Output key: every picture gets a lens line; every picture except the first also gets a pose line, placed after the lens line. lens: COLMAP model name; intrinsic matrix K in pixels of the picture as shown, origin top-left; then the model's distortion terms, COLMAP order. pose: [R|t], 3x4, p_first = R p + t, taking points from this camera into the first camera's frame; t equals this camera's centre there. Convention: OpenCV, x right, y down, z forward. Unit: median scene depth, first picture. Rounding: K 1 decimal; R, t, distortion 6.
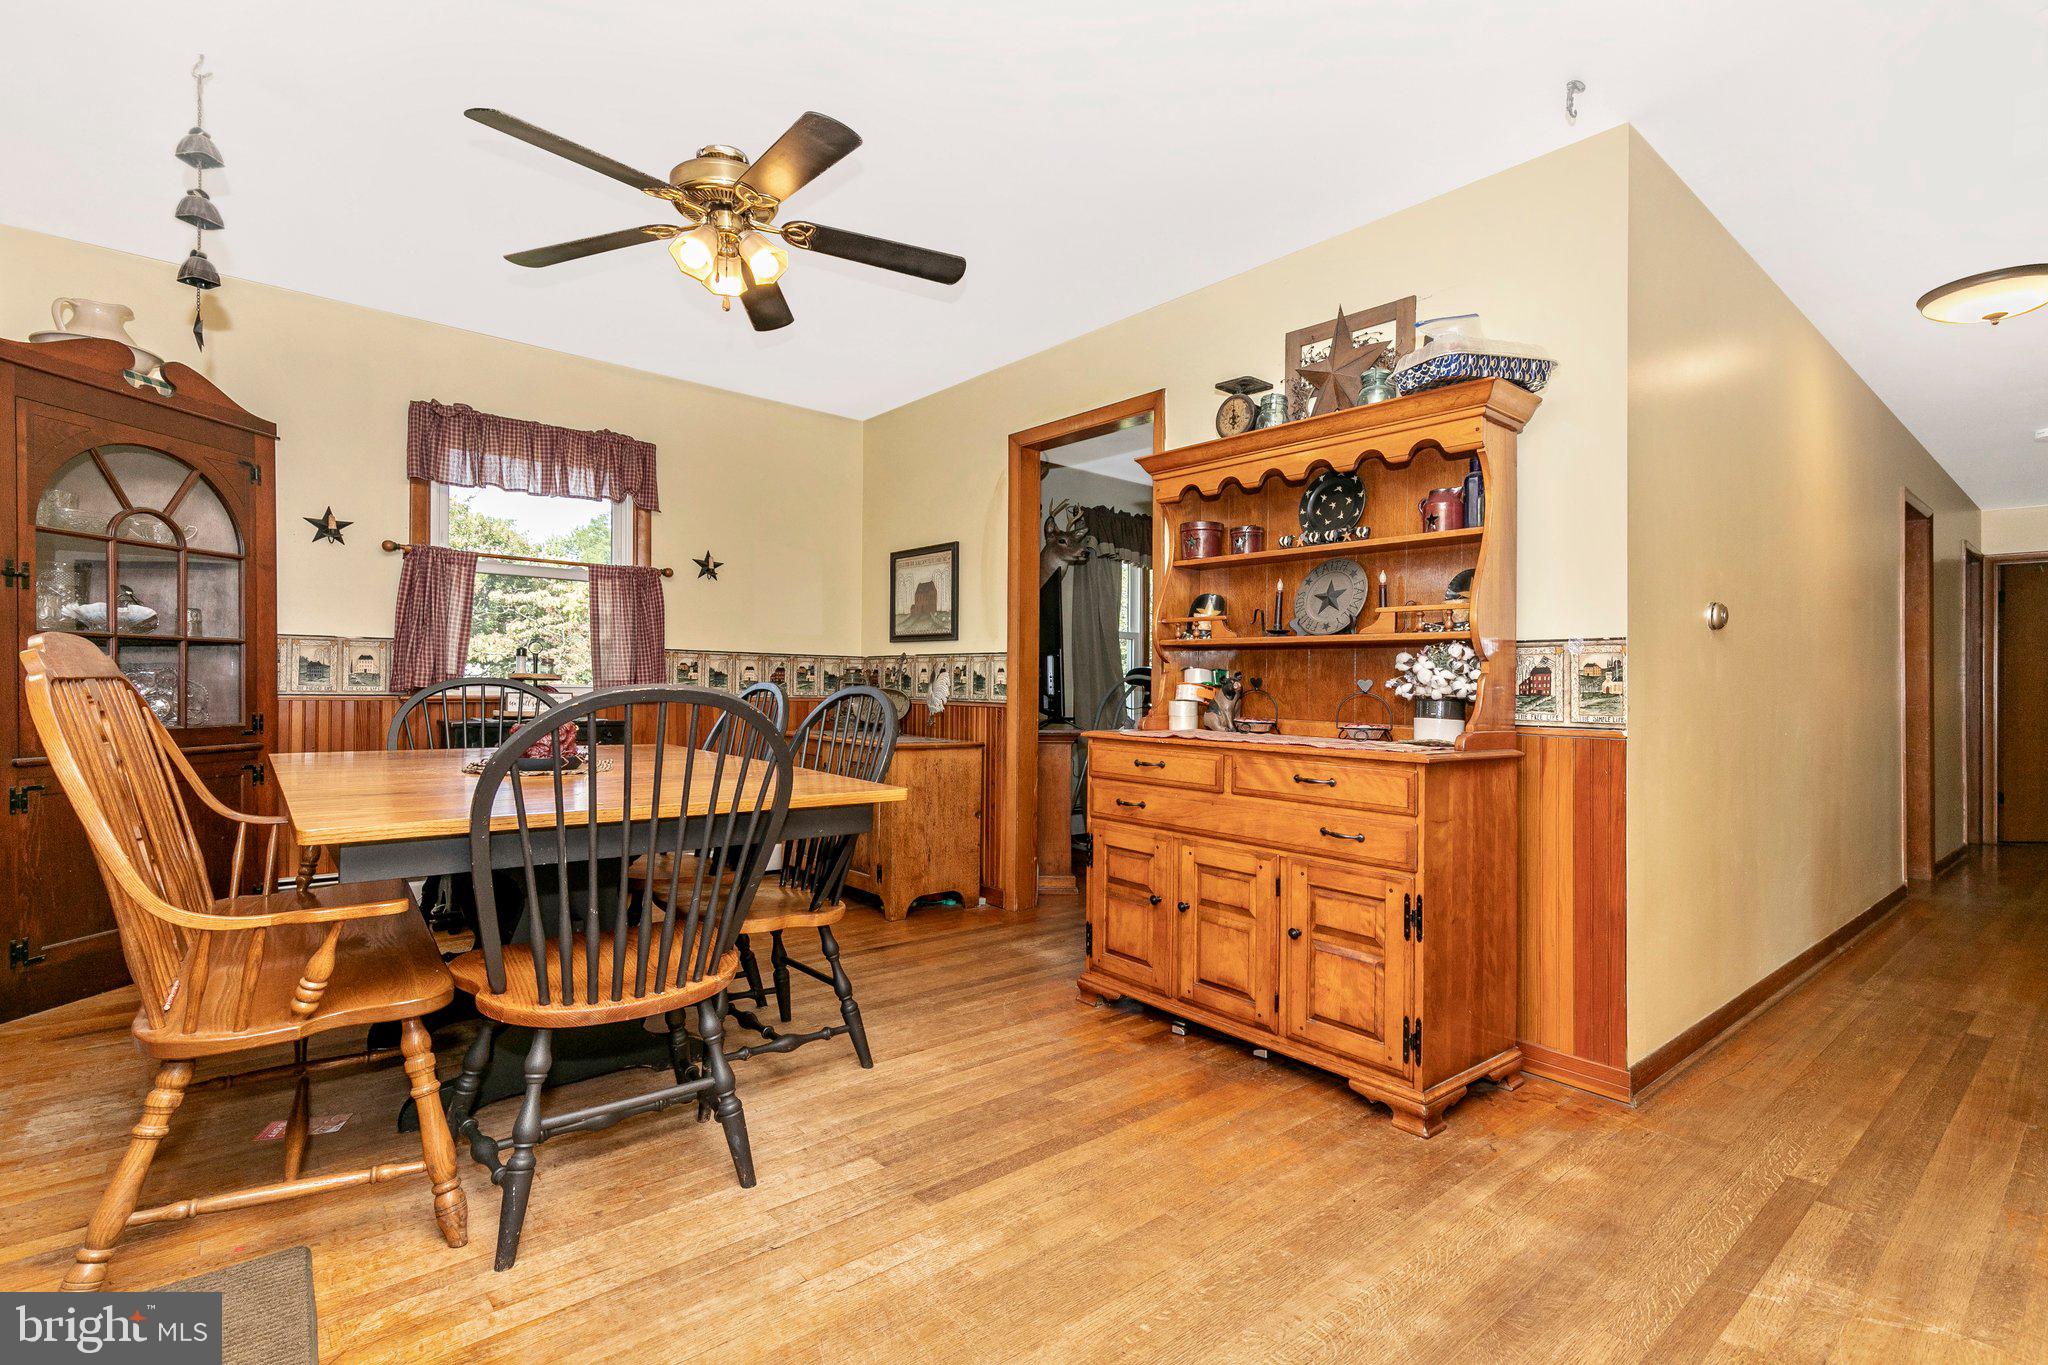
lens RADIAL K [[948.6, 0, 1046.6], [0, 948.6, 653.1], [0, 0, 1]] dist [0.019724, -0.007773]
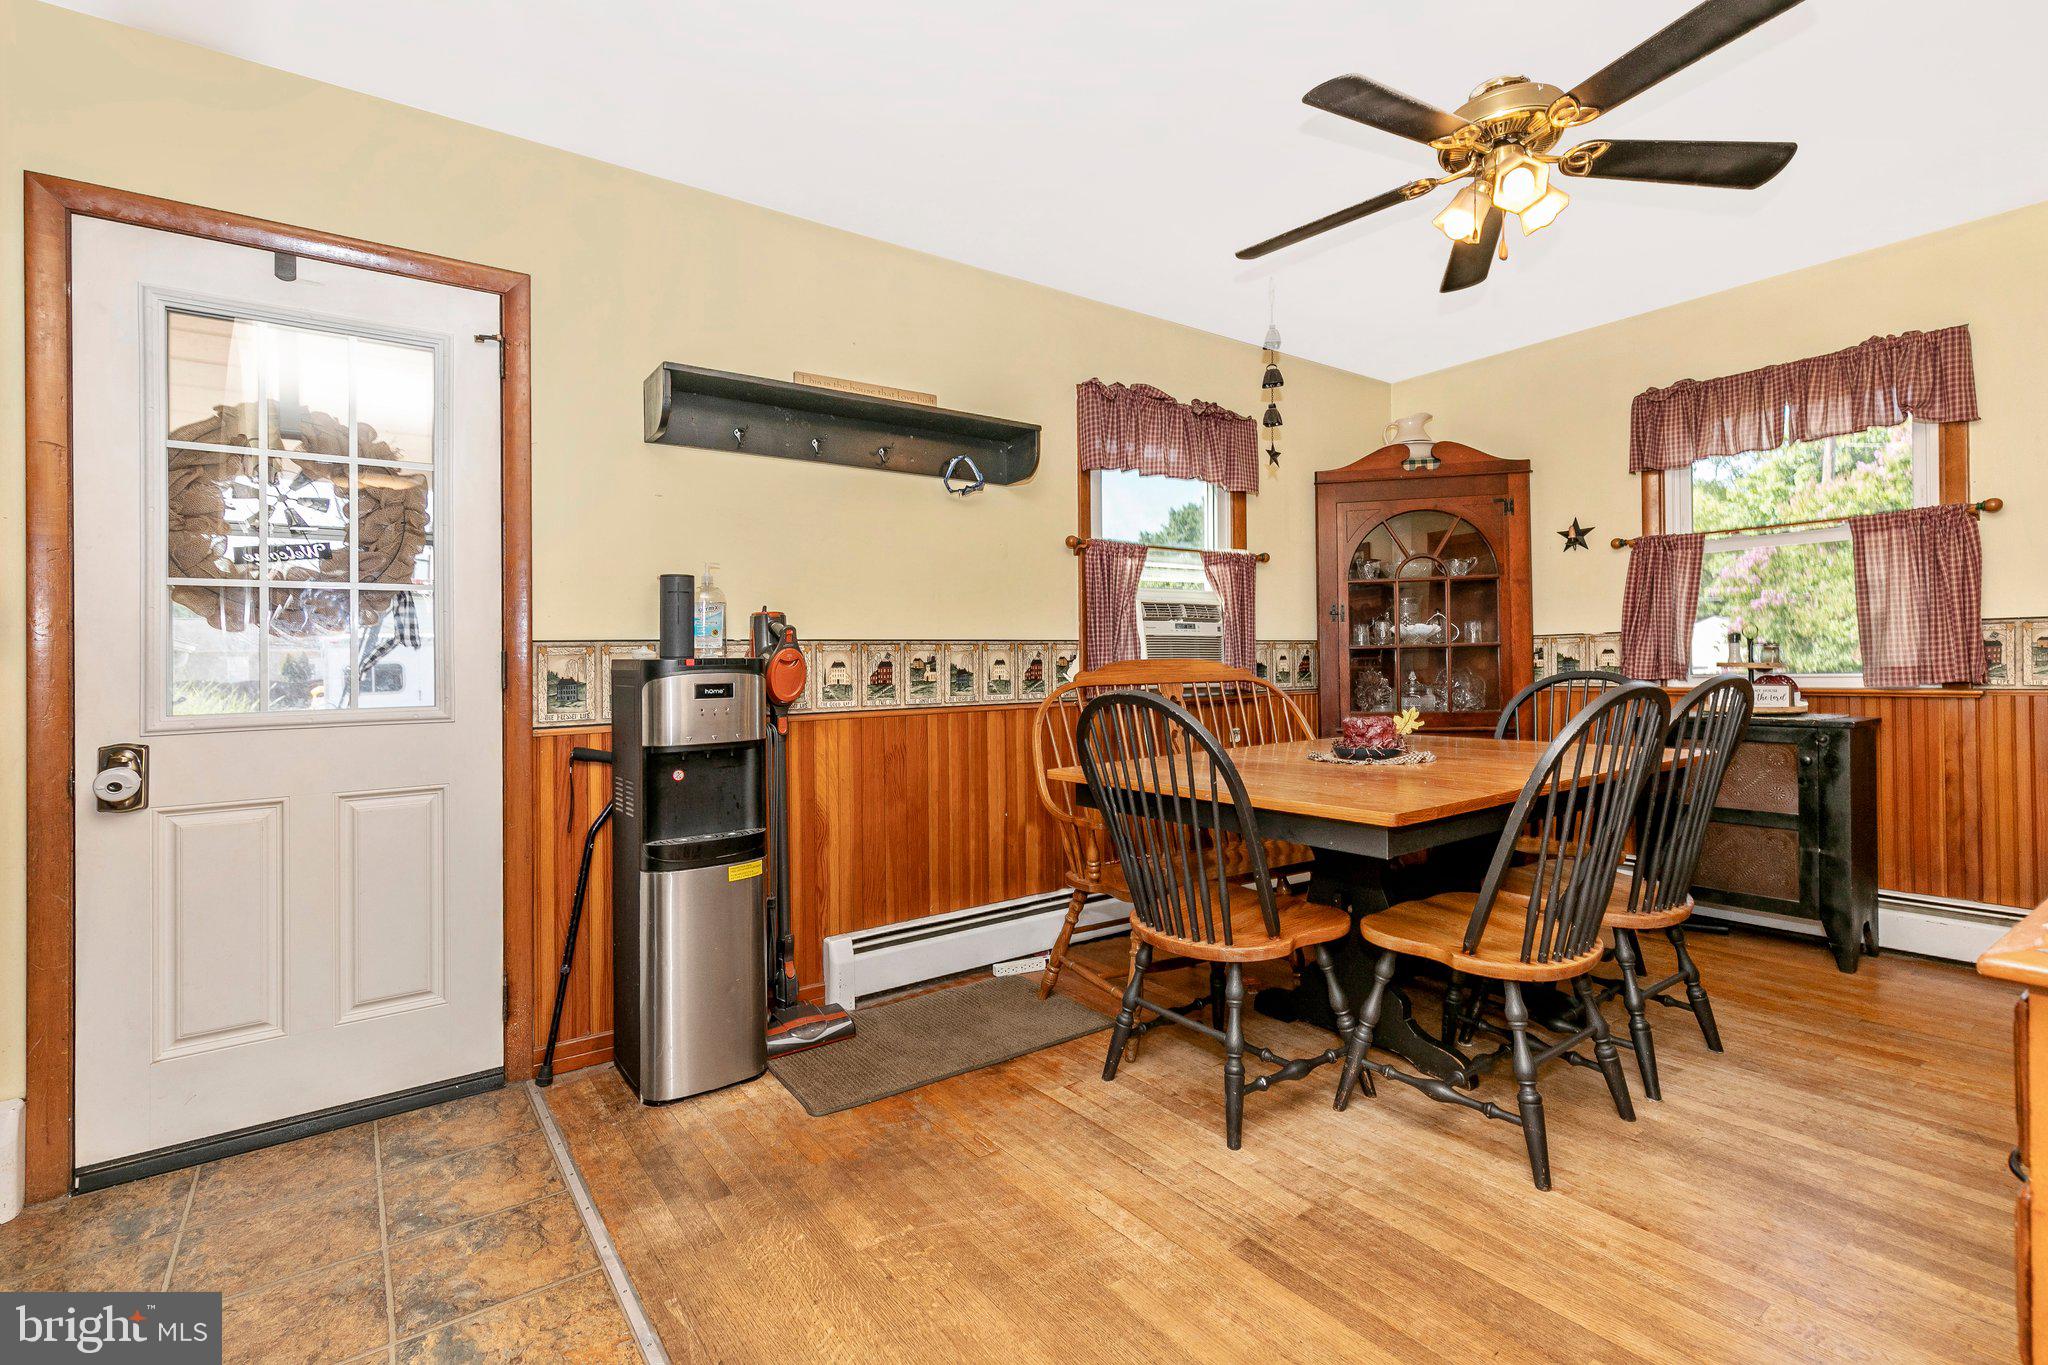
lens RADIAL K [[948.6, 0, 1003.0], [0, 948.6, 639.5], [0, 0, 1]] dist [0.019724, -0.007773]
pose [[-0.095003, -0.043283, -0.994536, 0.426407], [0.054408, 0.997335, -0.048602, 0.006607], [0.993989, -0.058728, -0.092395, 0.446552]]
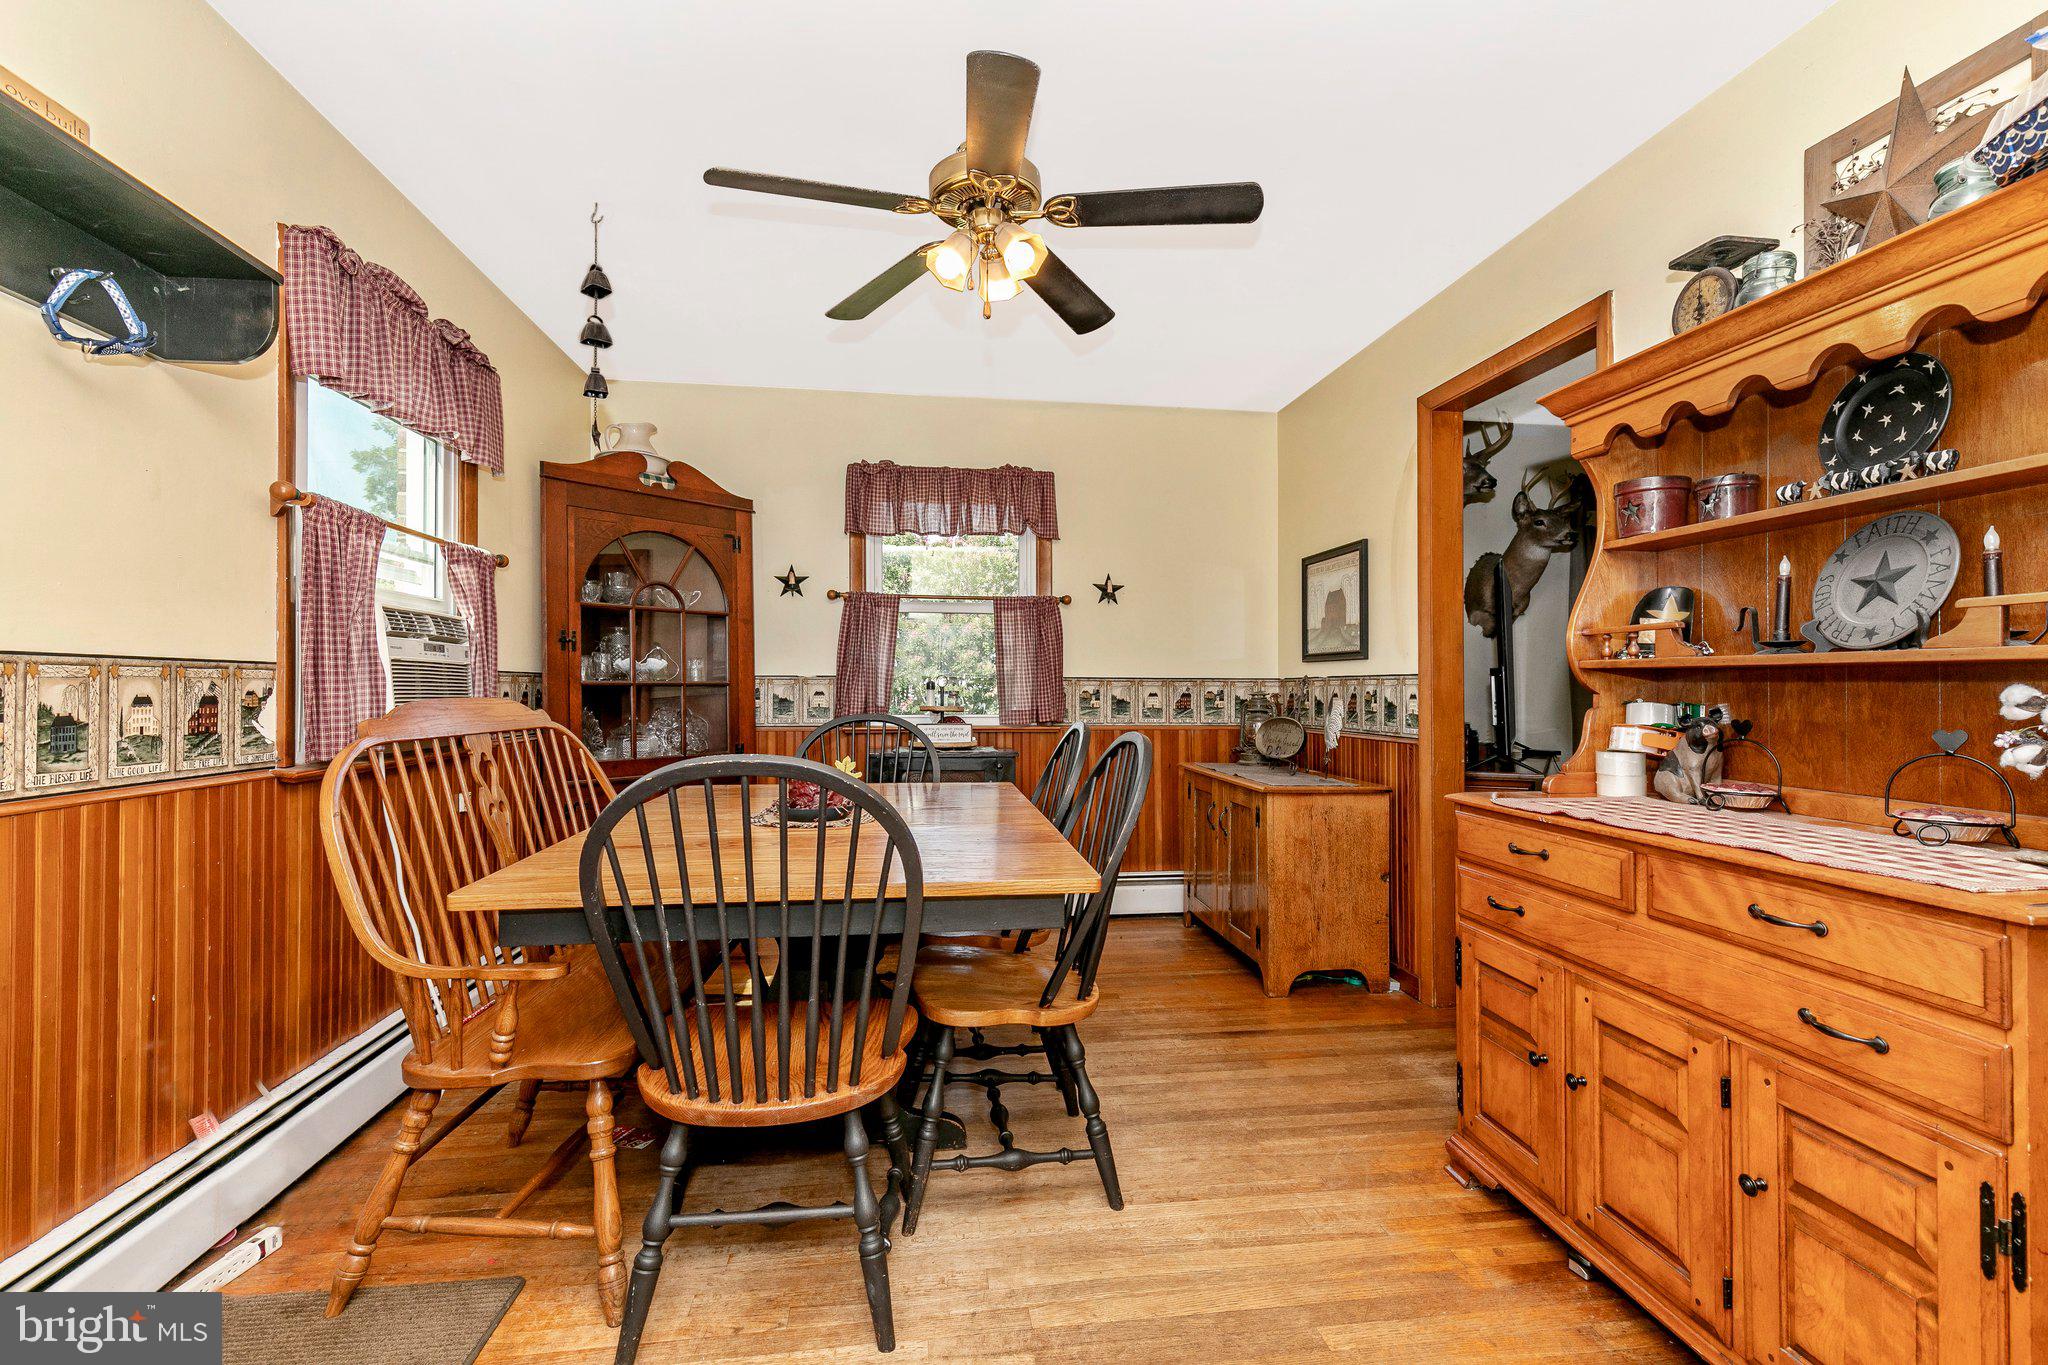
lens RADIAL K [[948.6, 0, 1063.0], [0, 948.6, 665.8], [0, 0, 1]] dist [0.019724, -0.007773]
pose [[0.847487, -0.028268, -0.530063, 0.146505], [0.032507, 0.999471, -0.001328, -0.018499], [0.529820, -0.016105, 0.847957, 0.196991]]
